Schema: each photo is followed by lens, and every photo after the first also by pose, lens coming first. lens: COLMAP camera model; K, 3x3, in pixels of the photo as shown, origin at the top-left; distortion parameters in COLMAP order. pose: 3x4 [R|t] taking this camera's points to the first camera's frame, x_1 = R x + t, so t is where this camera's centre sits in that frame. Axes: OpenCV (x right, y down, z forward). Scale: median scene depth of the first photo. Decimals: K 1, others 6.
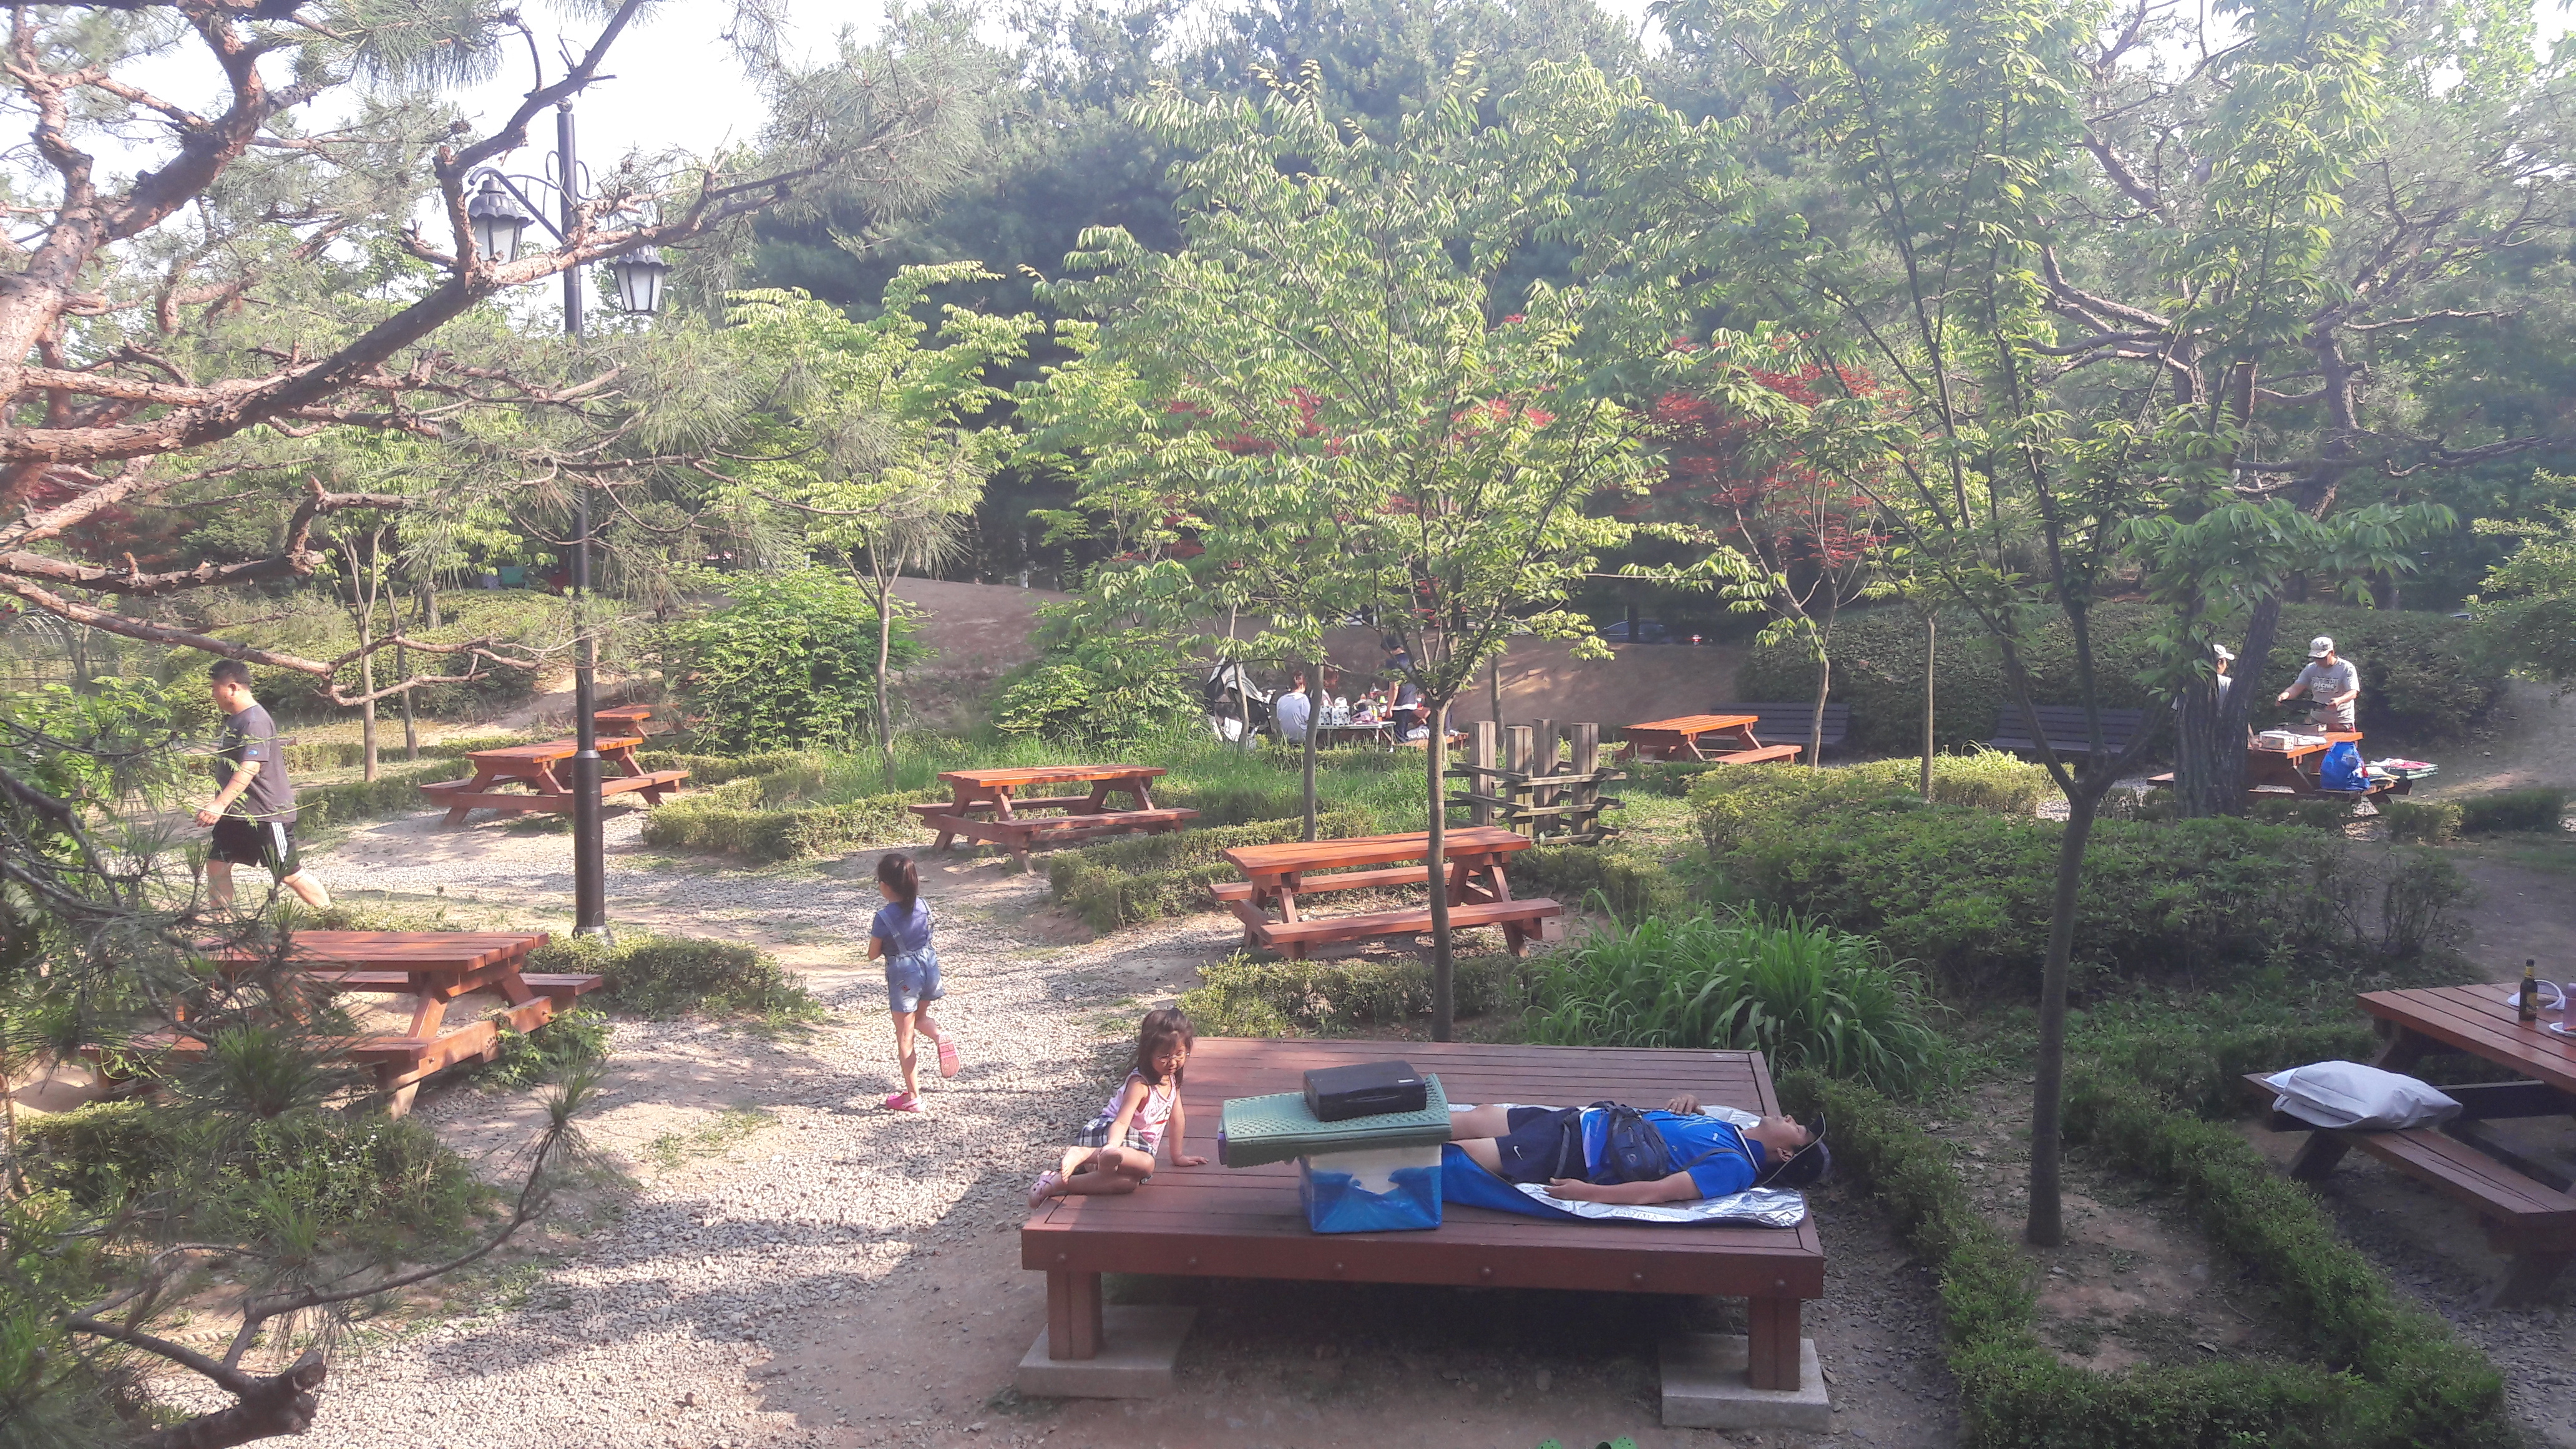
lens RADIAL K [[2012.3, 0, 1361.0], [0, 2012.3, 709.9], [0, 0, 1]] dist [0.052560, -0.210273]
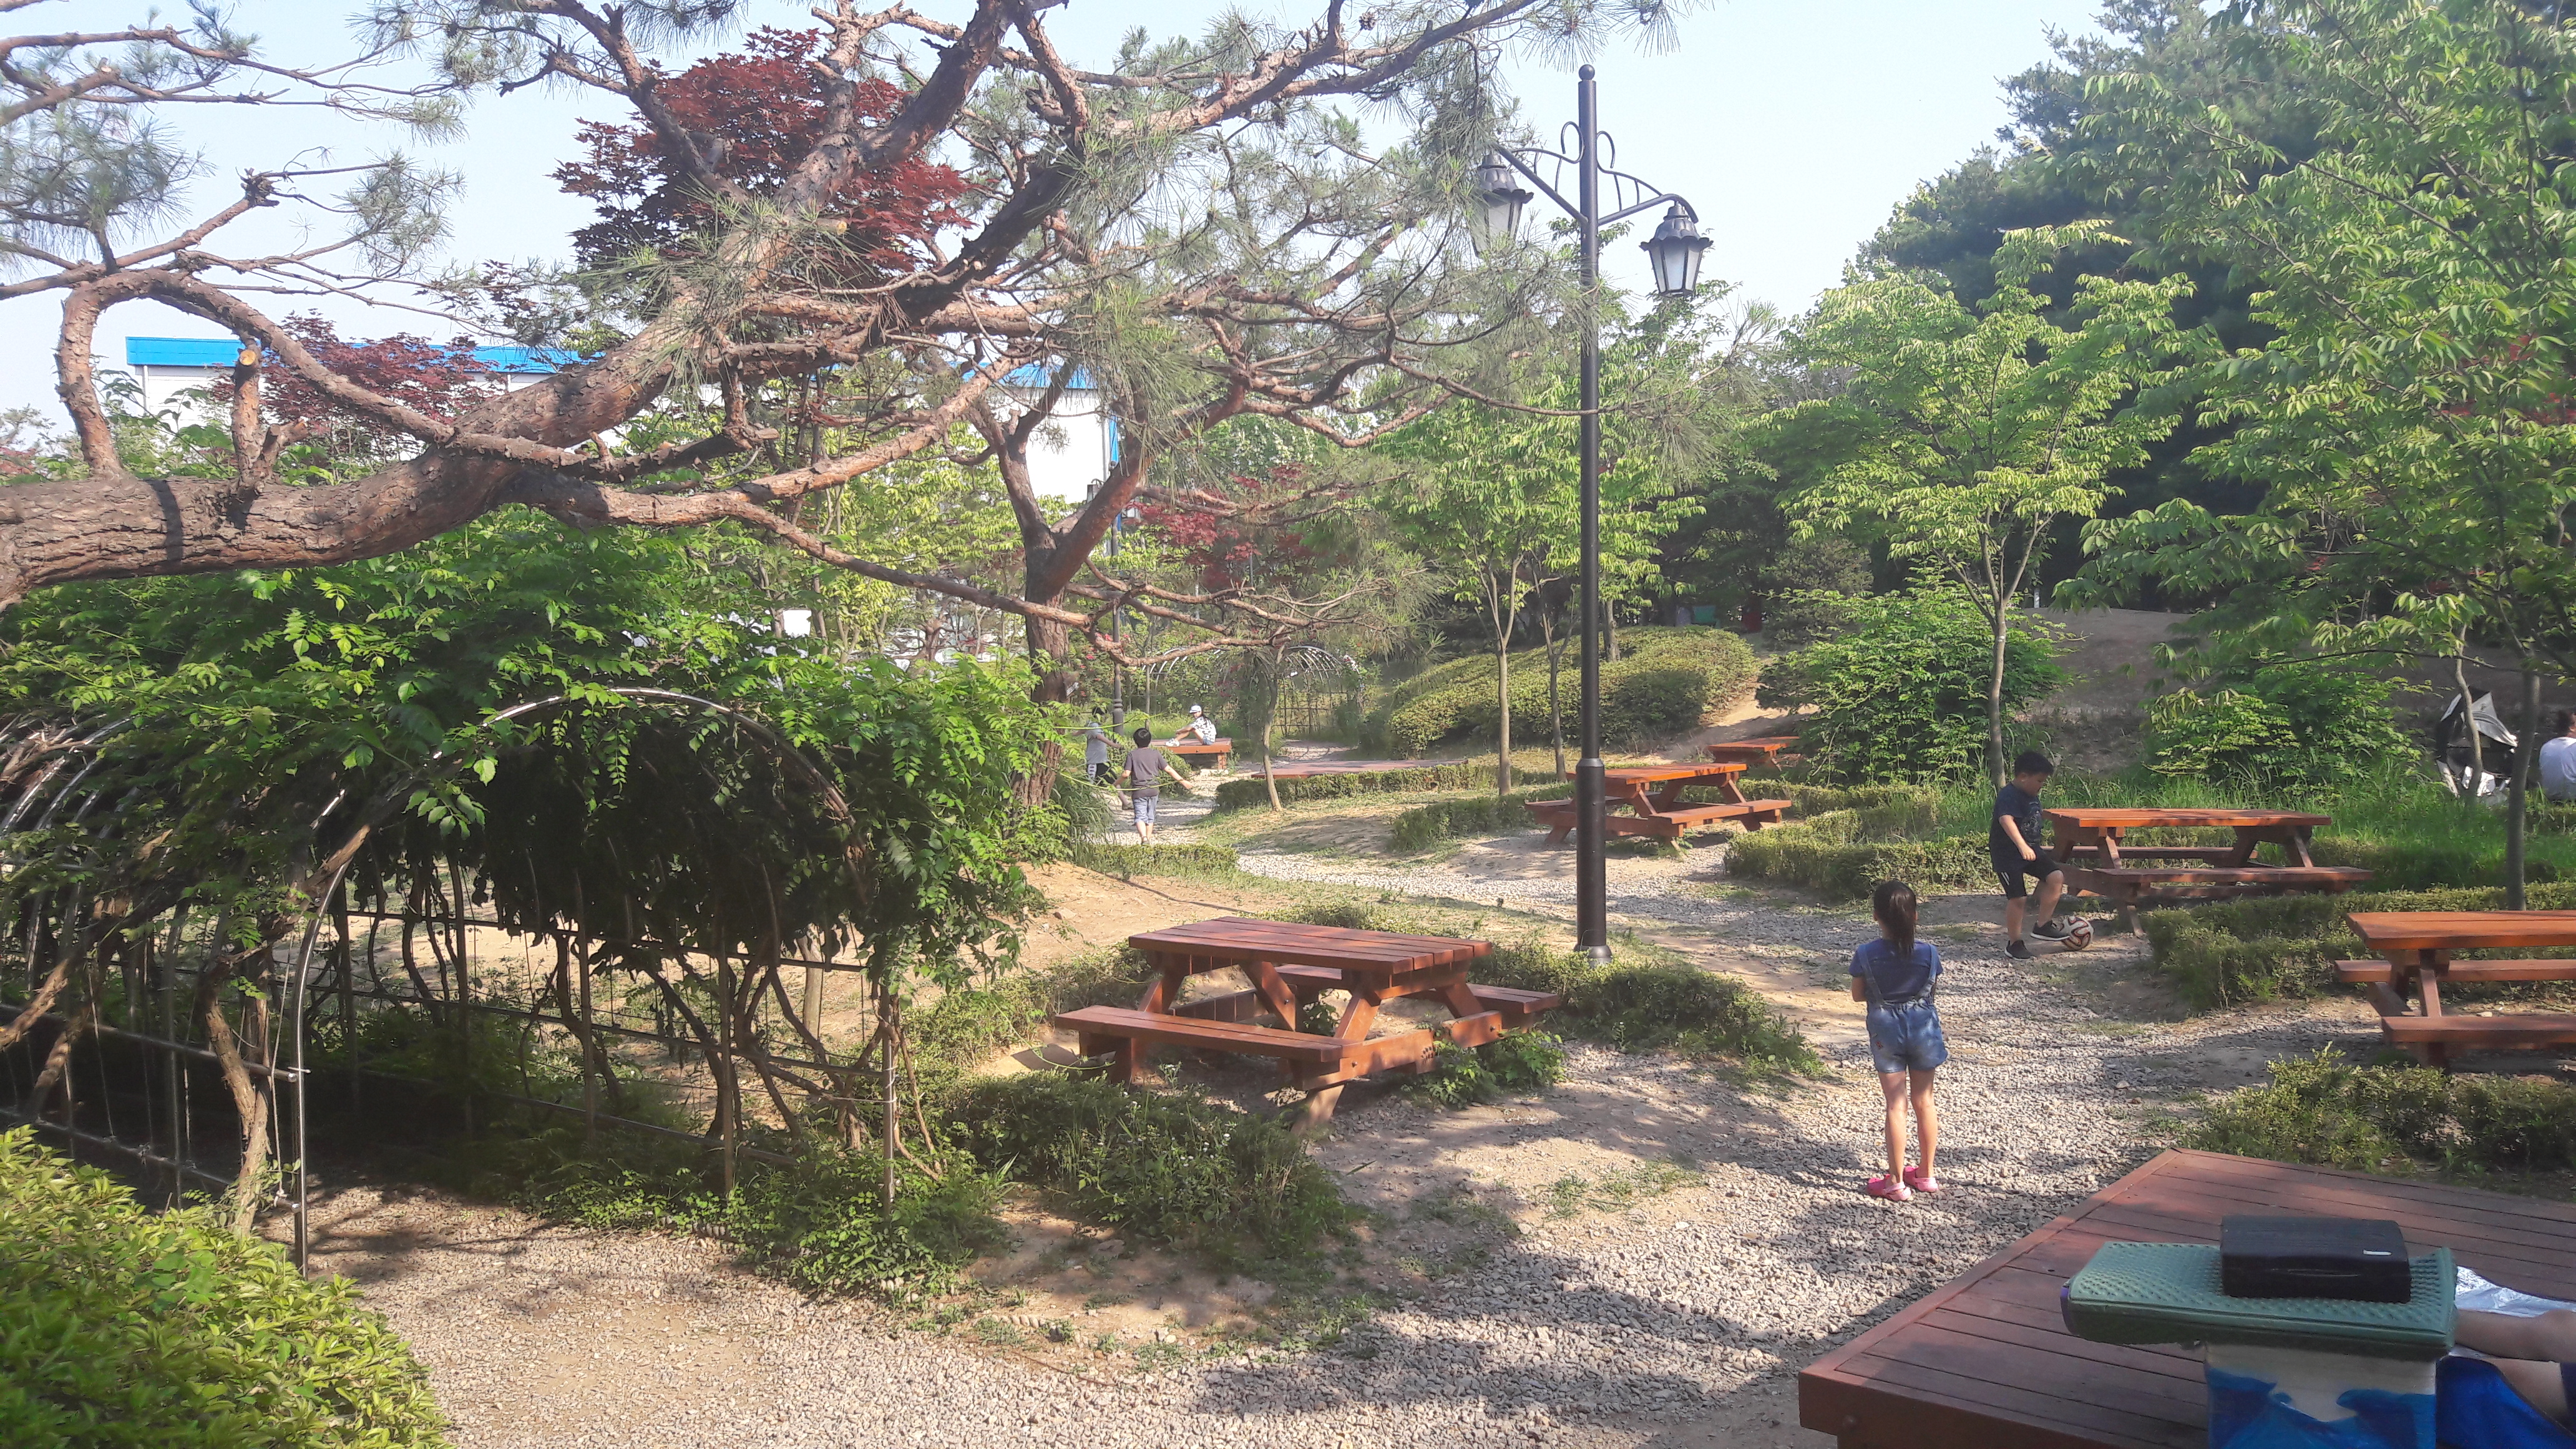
lens RADIAL K [[2012.3, 0, 1361.0], [0, 2012.3, 709.9], [0, 0, 1]] dist [0.052560, -0.210273]
pose [[0.812983, 0.011790, -0.582168, 0.076790], [-0.030284, 0.999298, -0.022054, 0.022752], [0.581499, 0.035560, 0.812769, 0.181472]]
